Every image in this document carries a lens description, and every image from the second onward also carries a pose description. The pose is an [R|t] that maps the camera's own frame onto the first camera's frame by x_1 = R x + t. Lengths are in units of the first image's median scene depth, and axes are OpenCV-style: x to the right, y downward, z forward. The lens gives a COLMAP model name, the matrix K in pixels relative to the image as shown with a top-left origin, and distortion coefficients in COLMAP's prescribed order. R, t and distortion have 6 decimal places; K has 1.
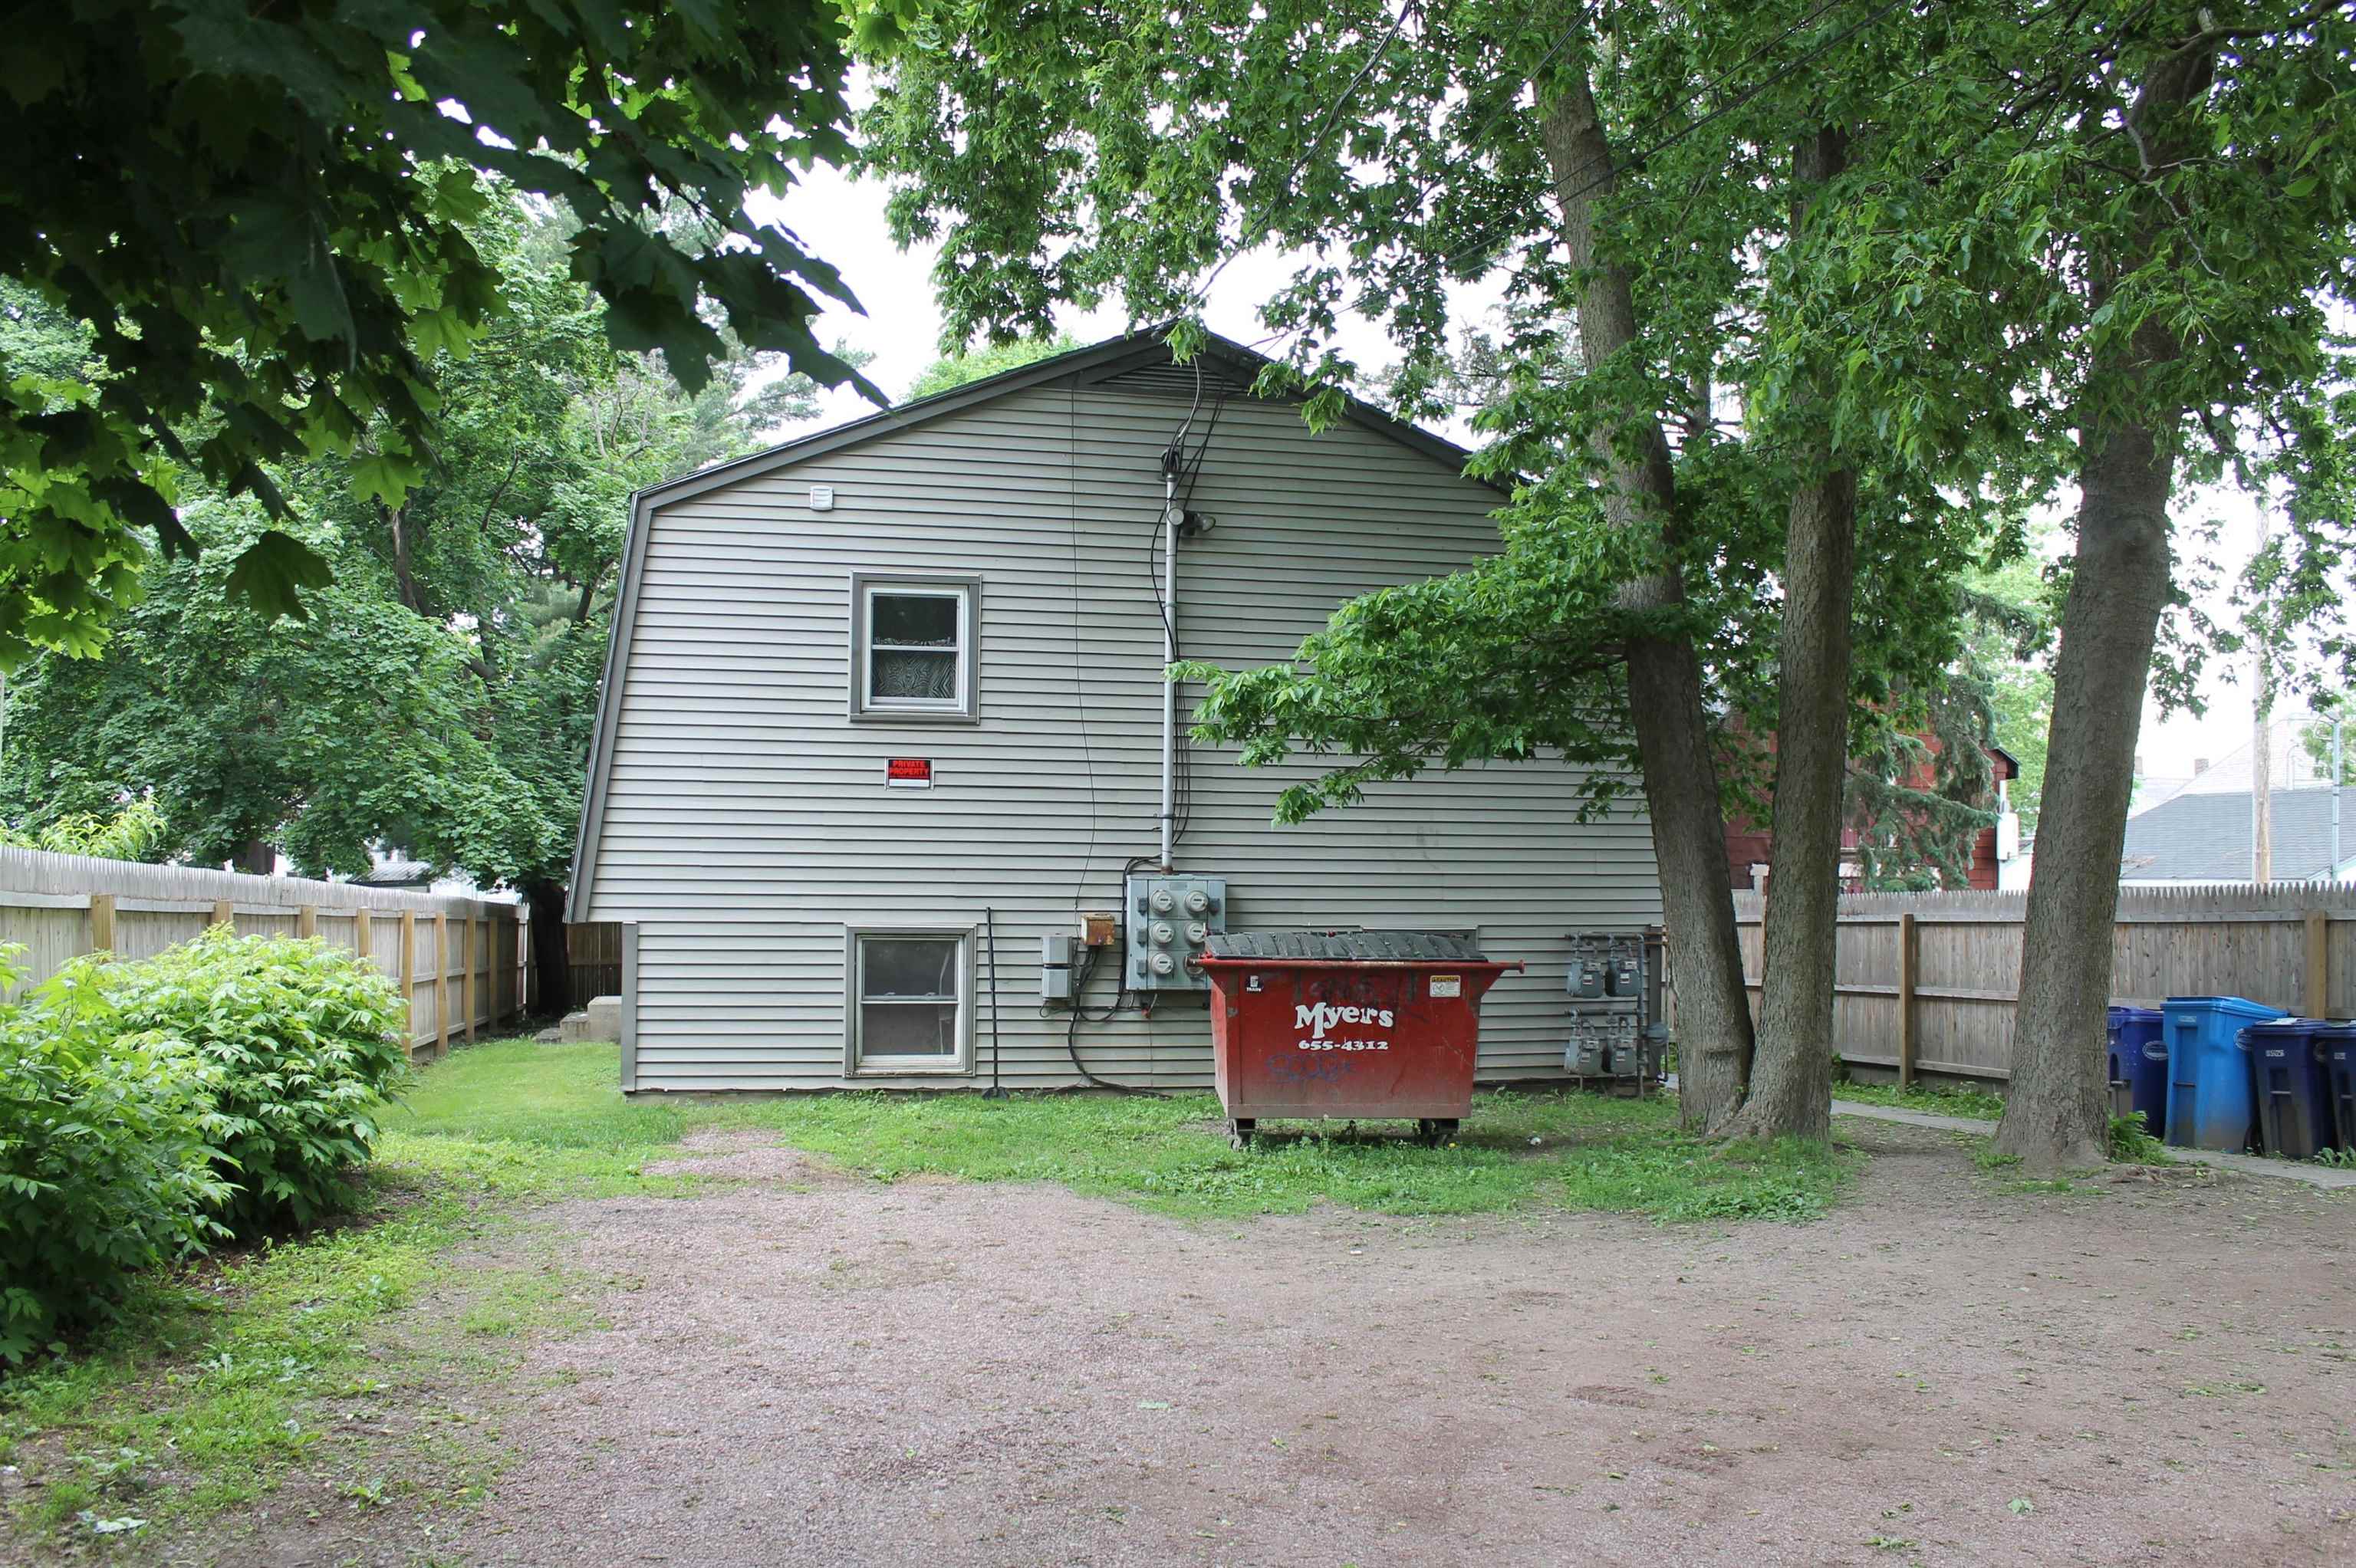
lens RADIAL K [[2011.5, 0, 1177.1], [0, 2011.5, 784.9], [0, 0, 1]] dist [-0.134426, 0.076530]
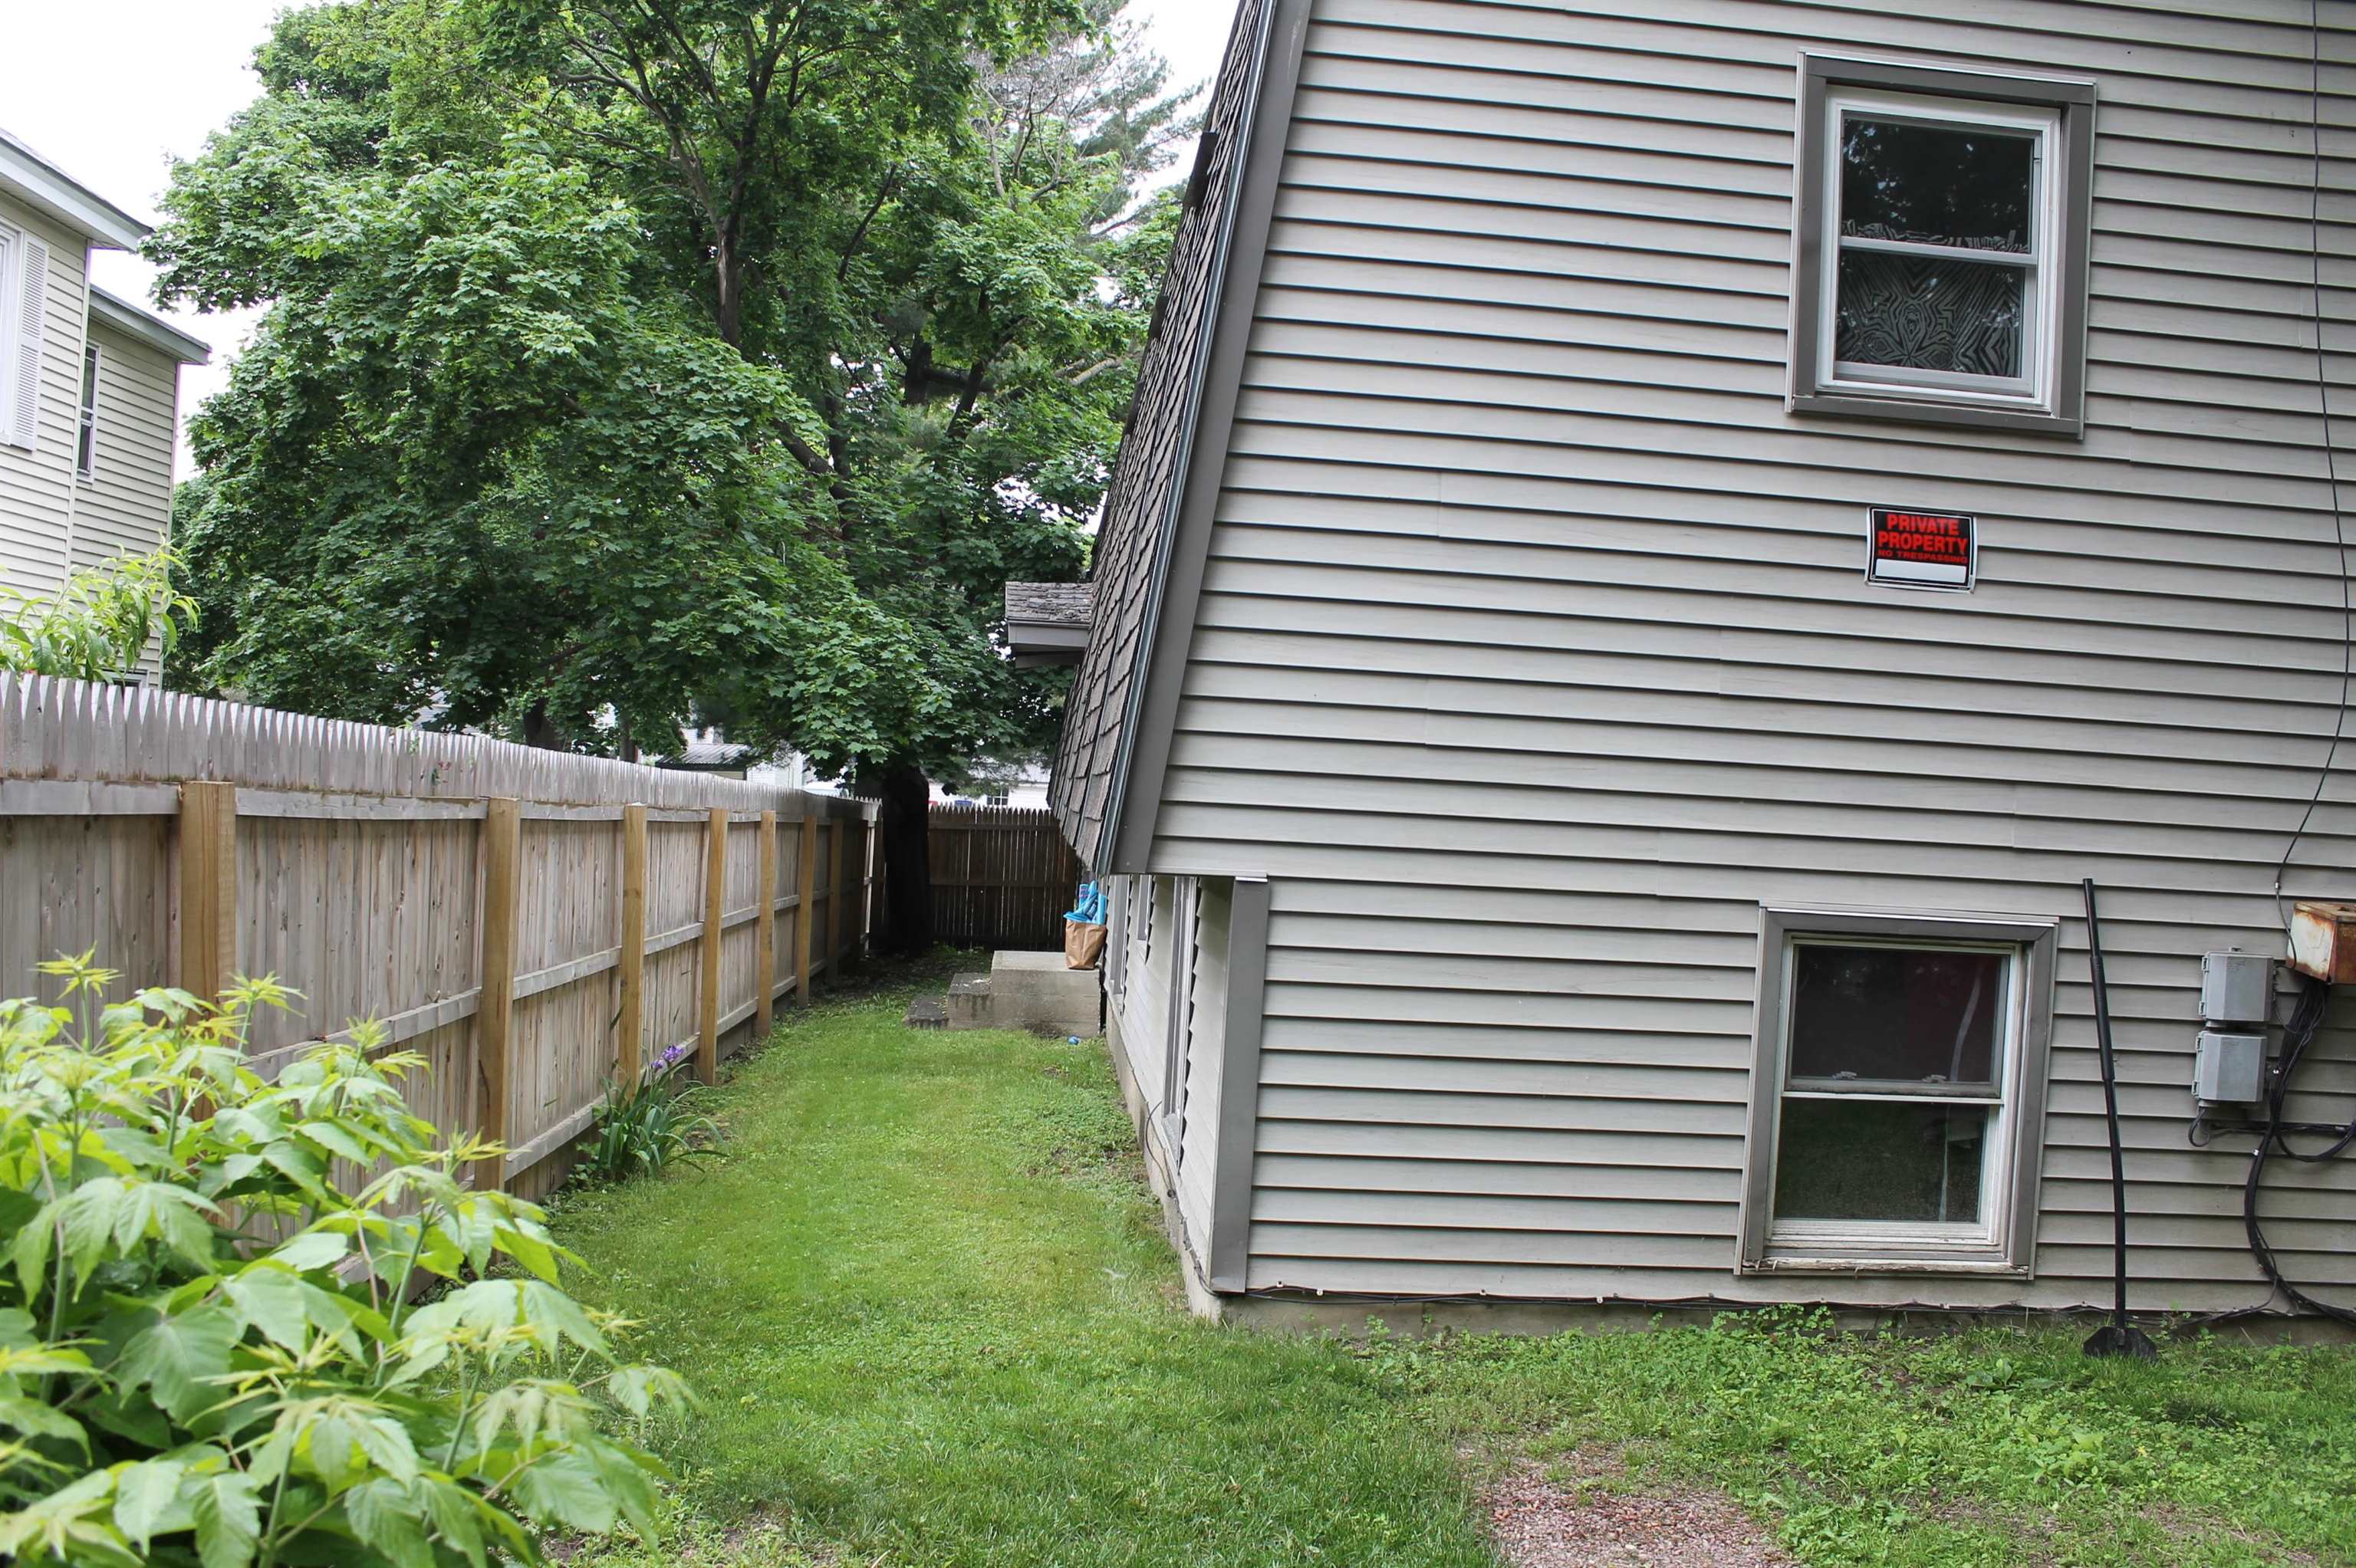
lens RADIAL K [[2011.5, 0, 1191.0], [0, 2011.5, 793.7], [0, 0, 1]] dist [-0.134426, 0.076530]
pose [[0.988954, 0.048775, -0.139966, -0.148187], [-0.042074, 0.997841, 0.050439, 0.020370], [0.142124, -0.043993, 0.988871, 0.381949]]
